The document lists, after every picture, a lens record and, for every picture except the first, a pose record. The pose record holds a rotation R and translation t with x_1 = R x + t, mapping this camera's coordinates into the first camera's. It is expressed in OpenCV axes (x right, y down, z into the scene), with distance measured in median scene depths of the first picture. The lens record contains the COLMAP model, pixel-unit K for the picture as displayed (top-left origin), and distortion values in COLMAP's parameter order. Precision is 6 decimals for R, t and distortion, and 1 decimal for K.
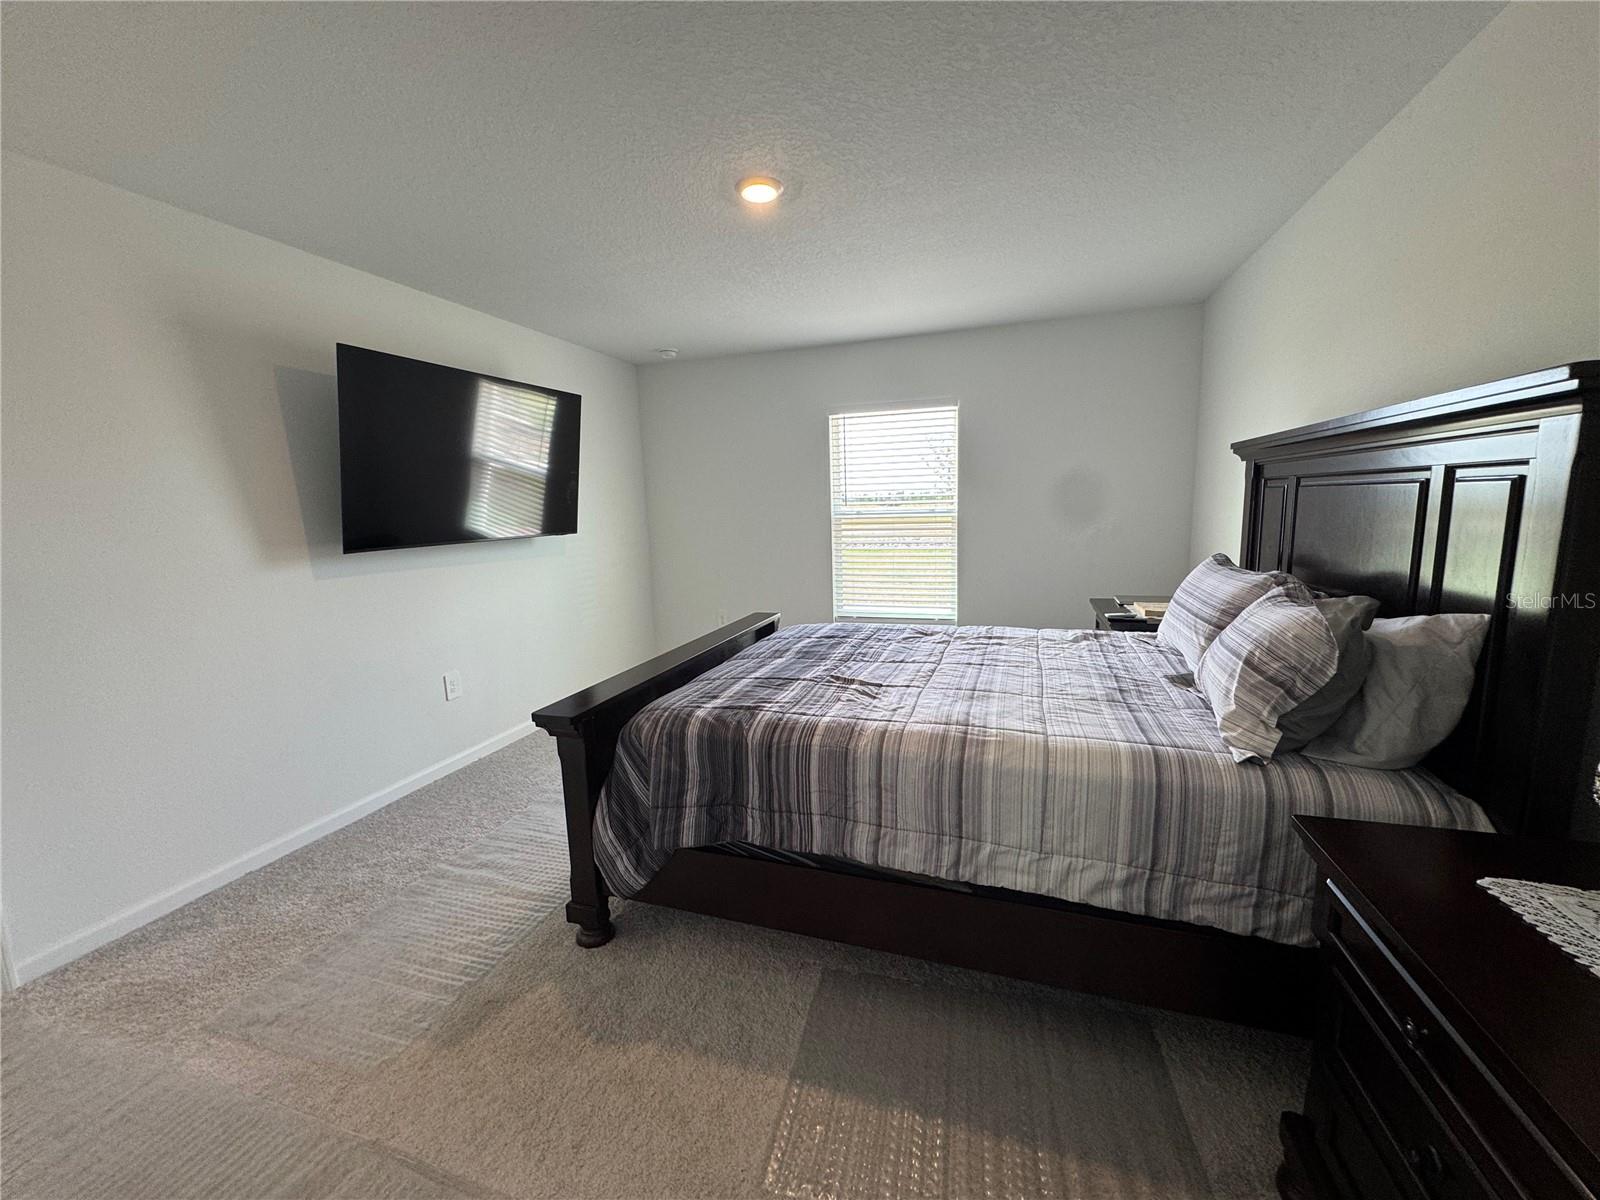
lens RADIAL K [[638.2, 0, 800.0], [0, 638.2, 600.0], [0, 0, 1]] dist [-0.001344, -0.000388]
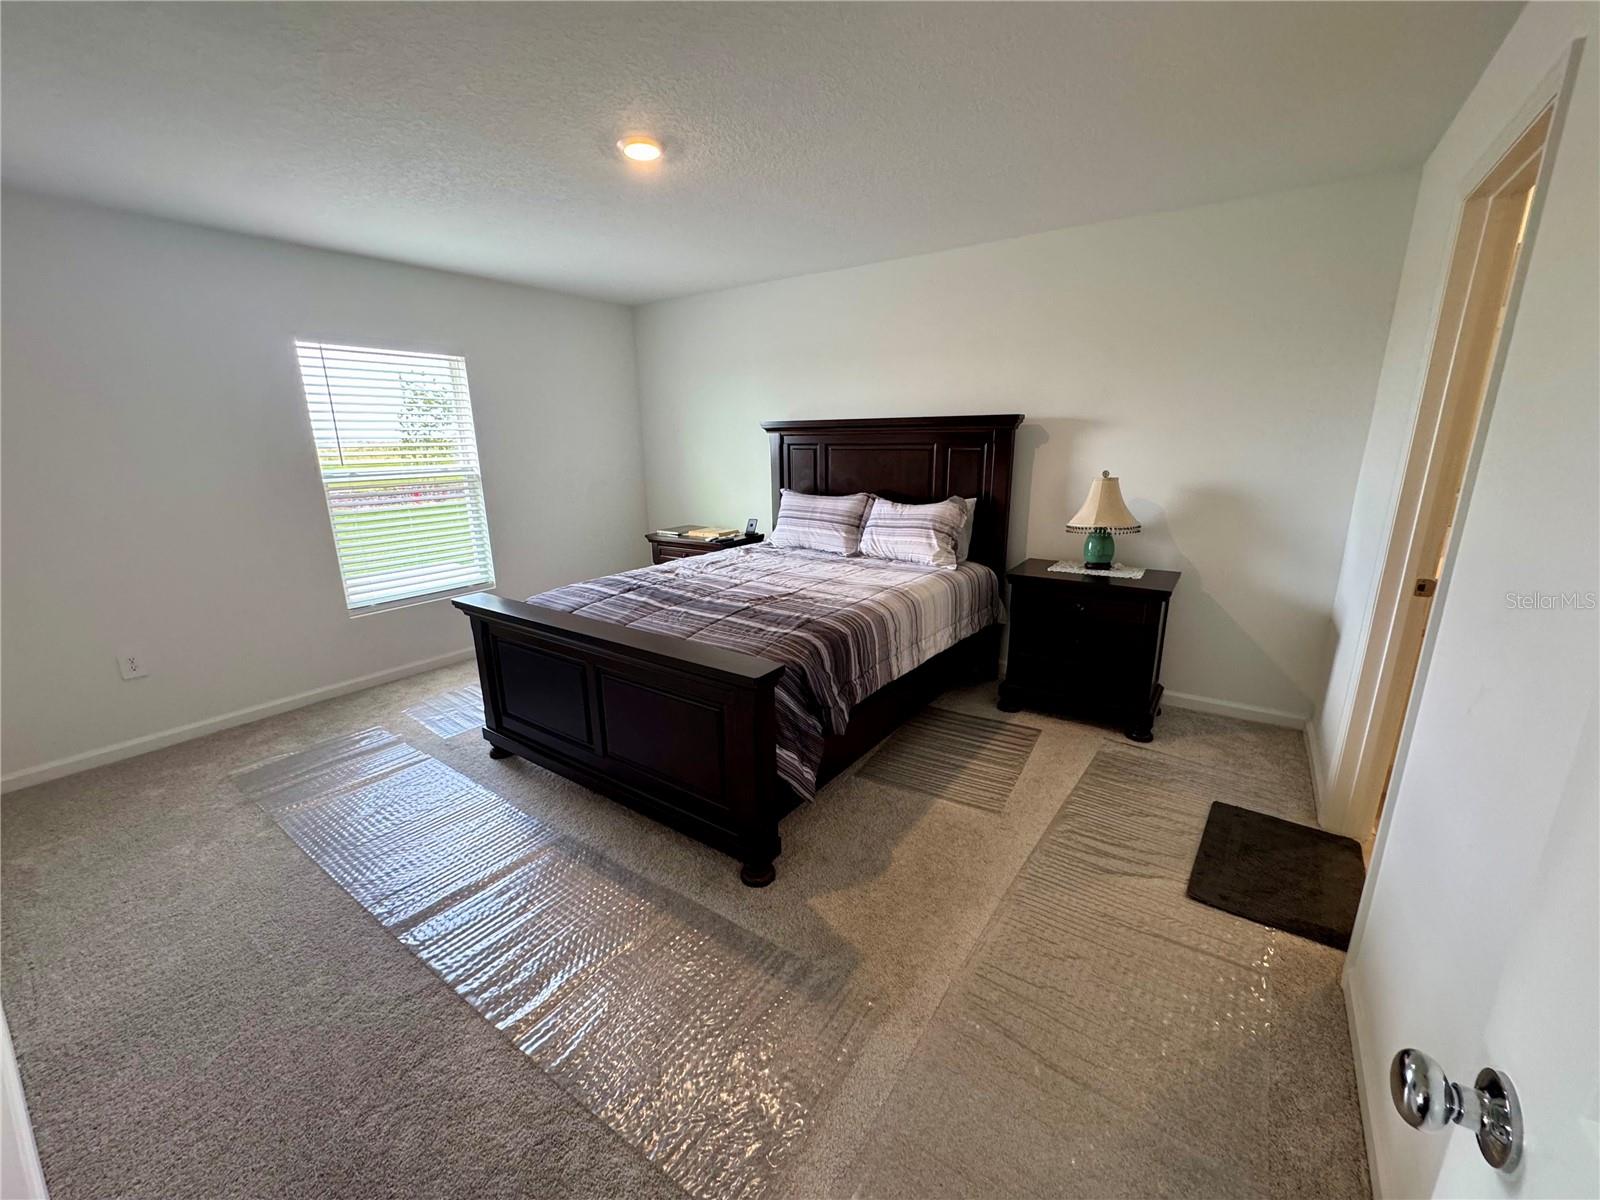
lens RADIAL K [[638.2, 0, 800.0], [0, 638.2, 600.0], [0, 0, 1]] dist [-0.001344, -0.000388]
pose [[0.298313, -0.214015, 0.930165, -1.149354], [0.150132, 0.972928, 0.175706, -0.093118], [-0.942587, 0.087232, 0.322367, 0.529224]]
